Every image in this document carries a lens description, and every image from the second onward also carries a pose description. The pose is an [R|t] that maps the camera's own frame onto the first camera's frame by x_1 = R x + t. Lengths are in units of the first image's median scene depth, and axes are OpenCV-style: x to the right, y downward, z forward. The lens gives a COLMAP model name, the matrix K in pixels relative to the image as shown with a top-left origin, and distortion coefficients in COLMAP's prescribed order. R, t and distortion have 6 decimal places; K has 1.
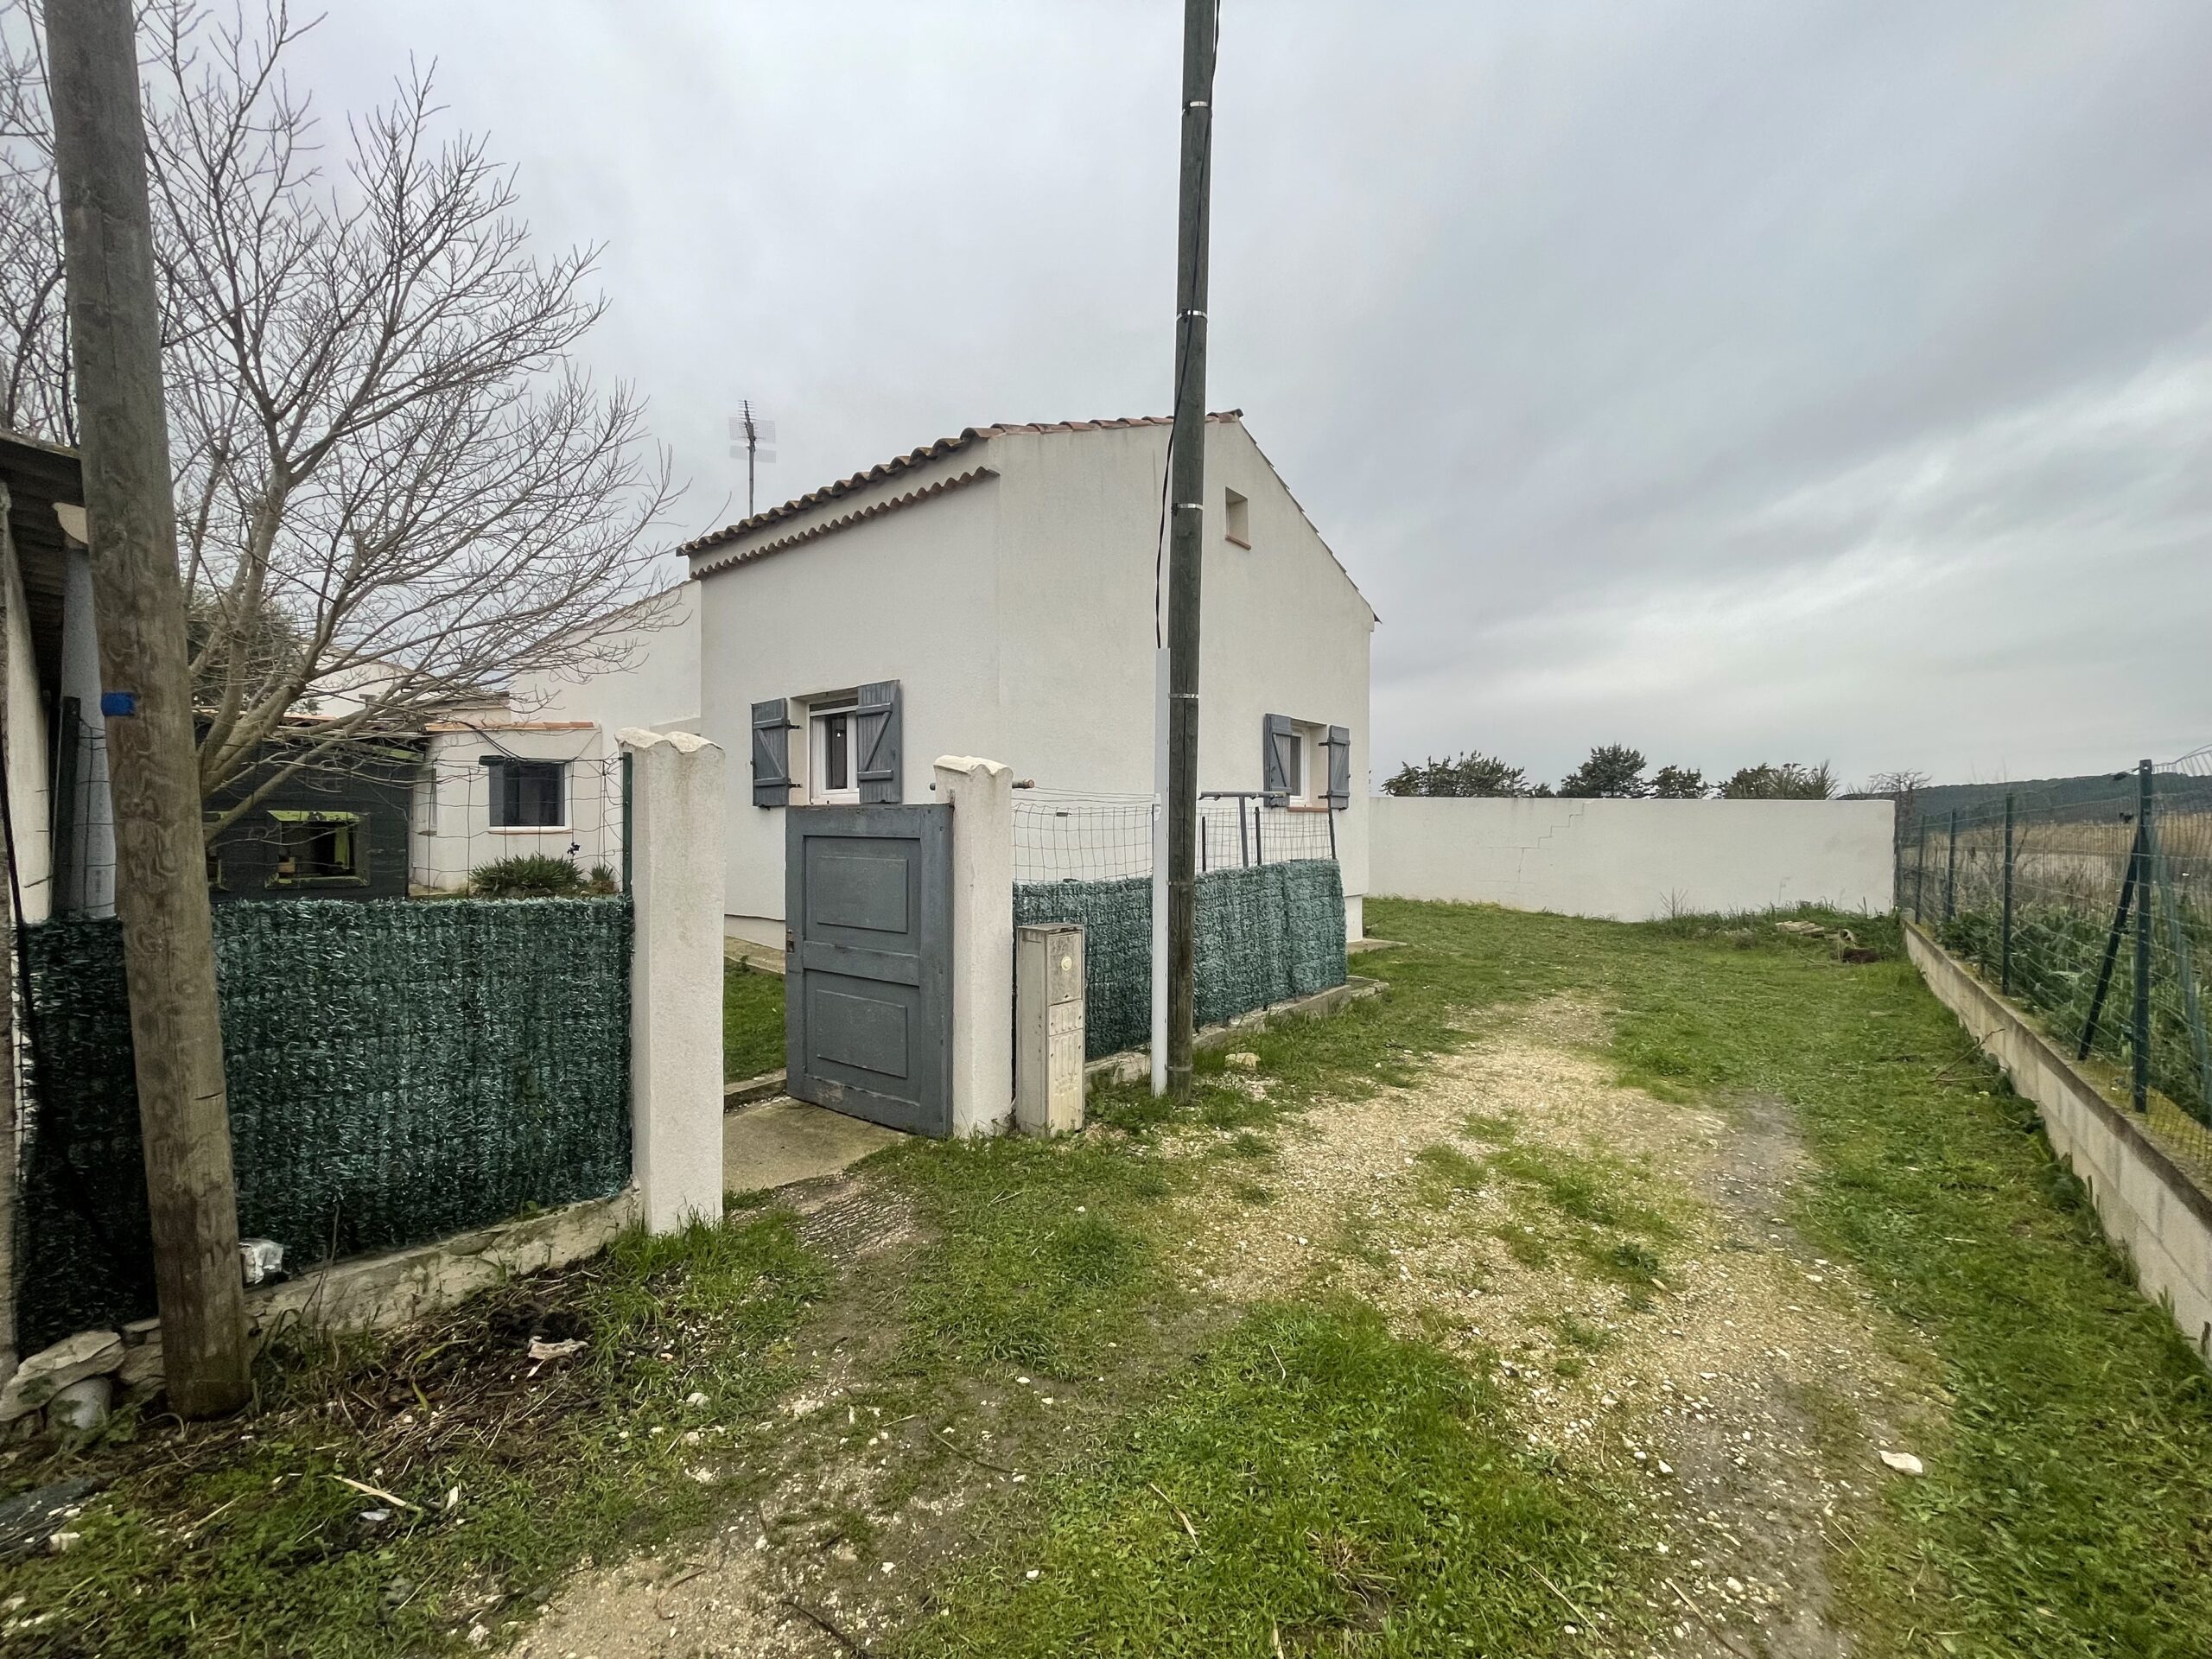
lens RADIAL K [[902.5, 0, 1112.7], [0, 902.5, 826.4], [0, 0, 1]] dist [0.001791, 0.000067]
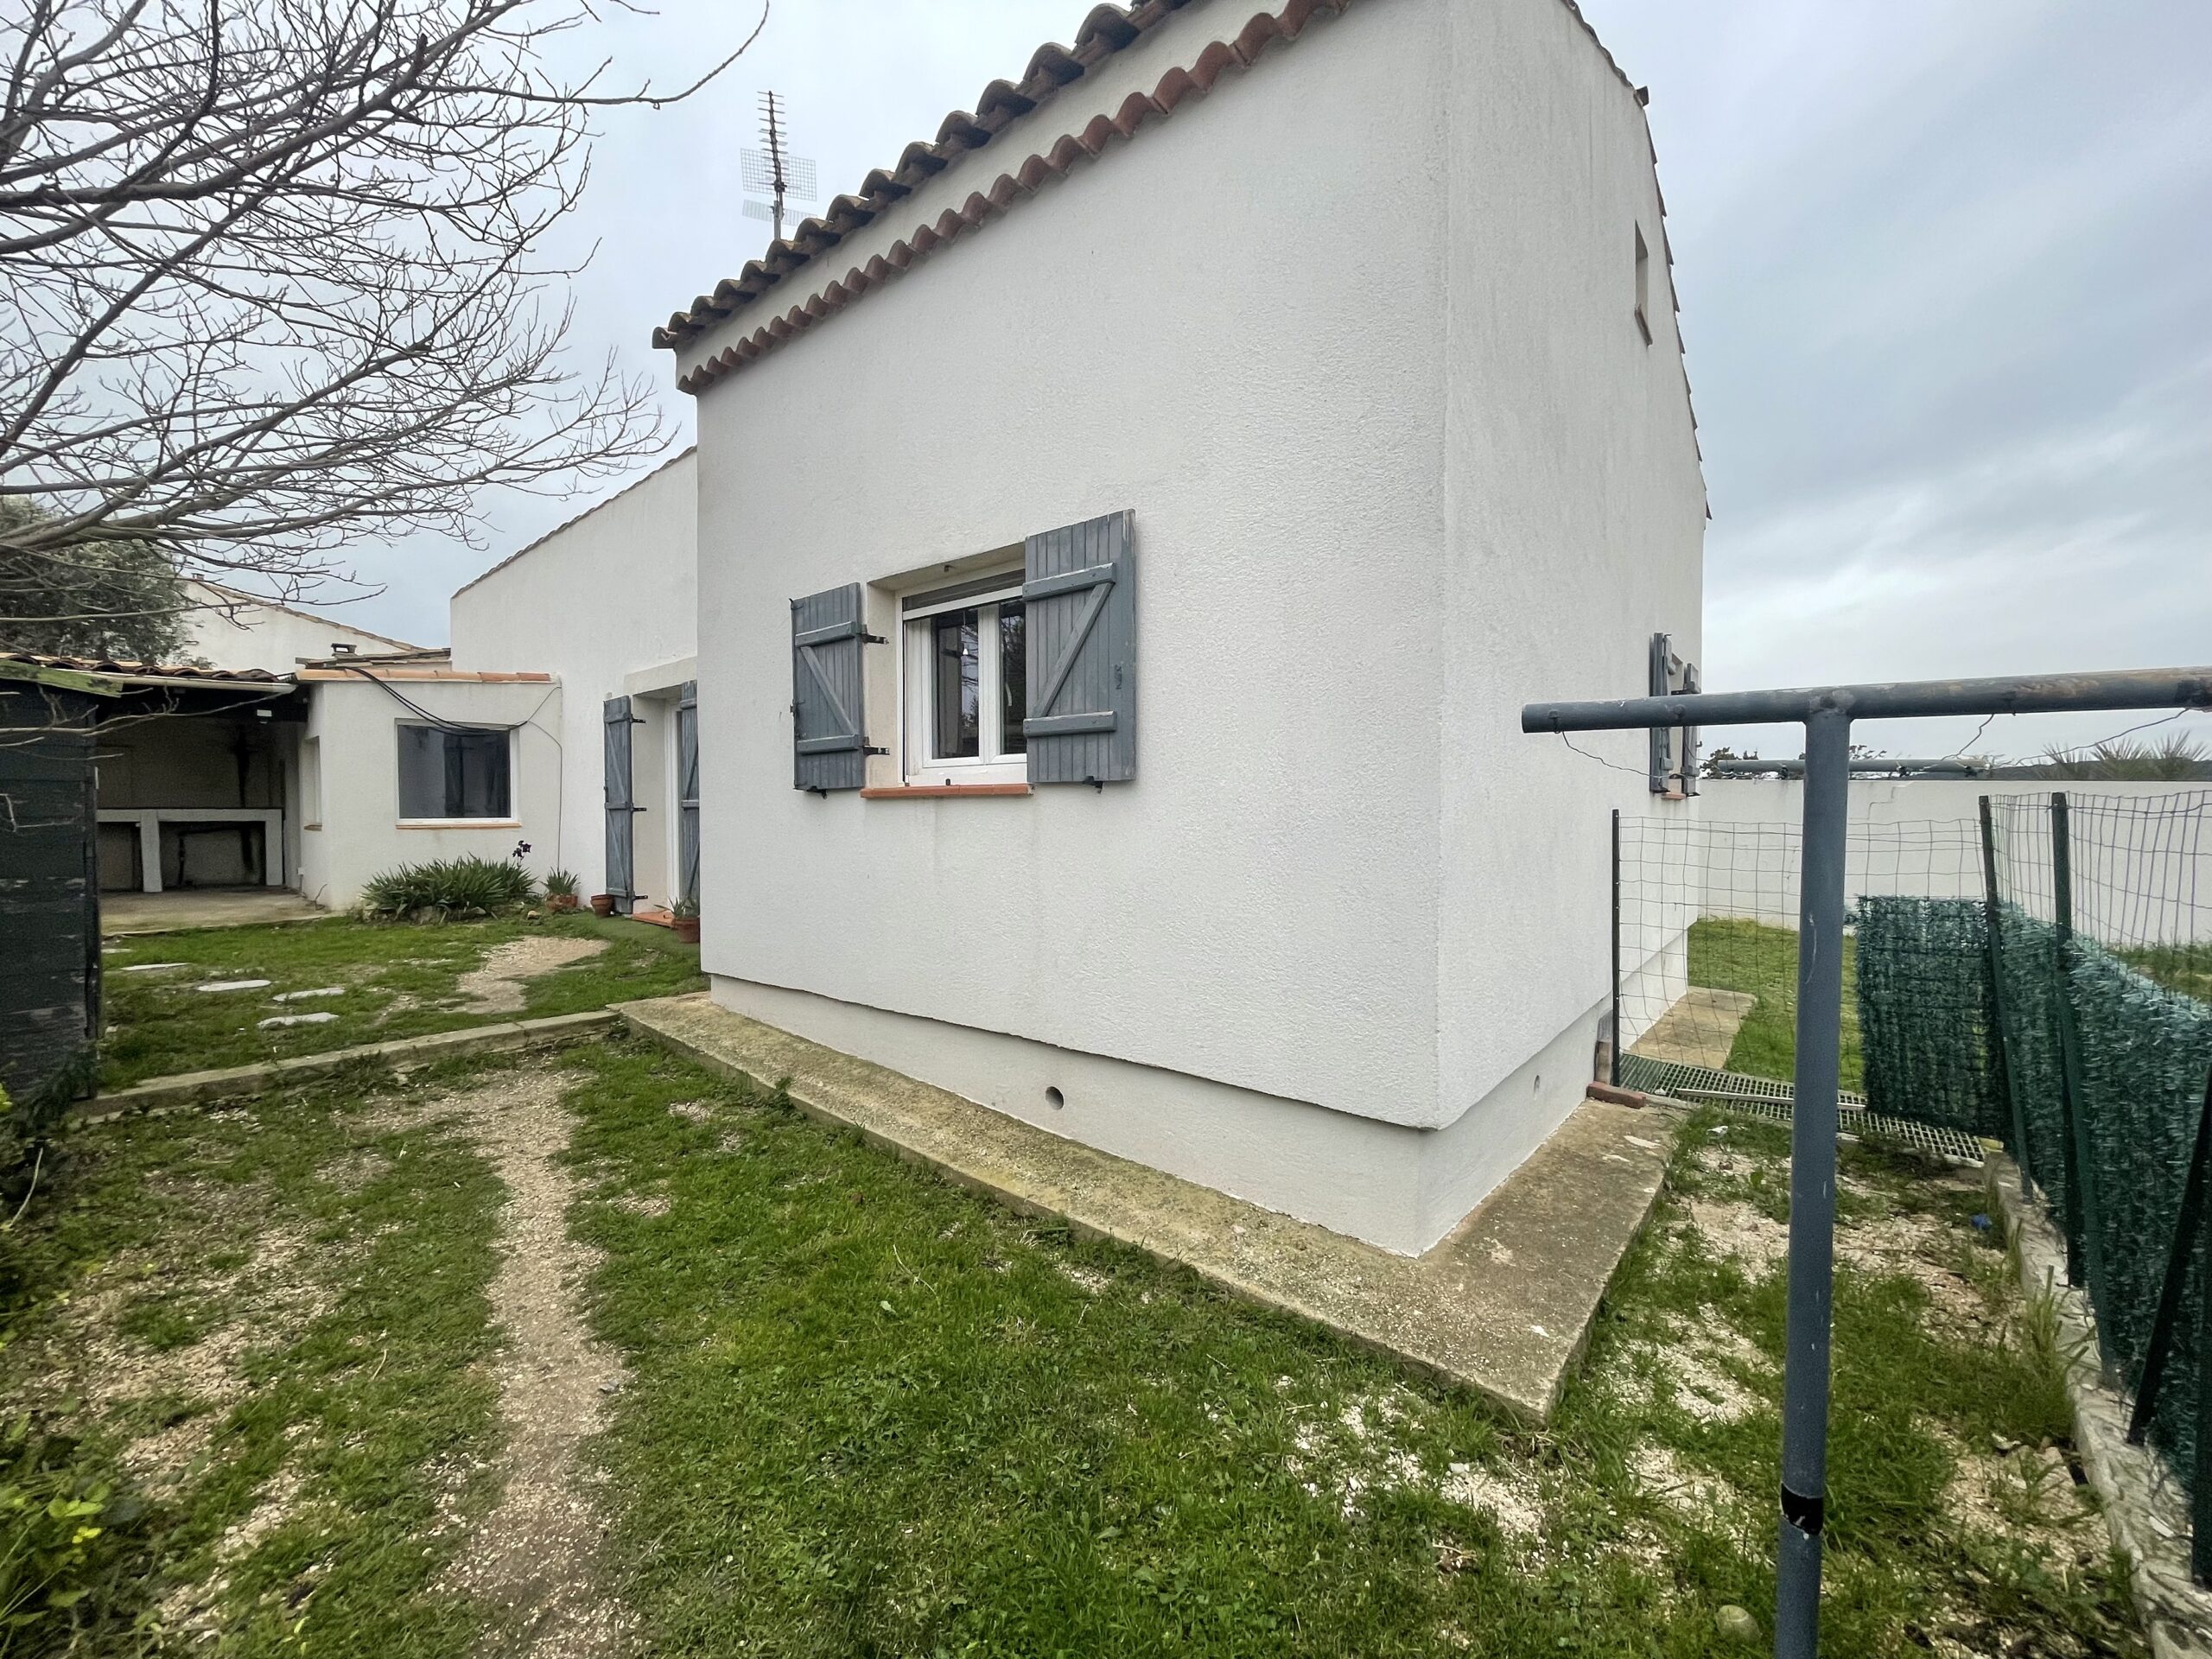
lens RADIAL K [[899.1, 0, 1106.0], [0, 899.1, 829.5], [0, 0, 1]] dist [-0.015424, 0.000062]
pose [[0.999998, 0.001773, -0.000182, -0.214133], [-0.001768, 0.999774, 0.021172, -0.010580], [0.000220, -0.021172, 0.999776, 0.467882]]
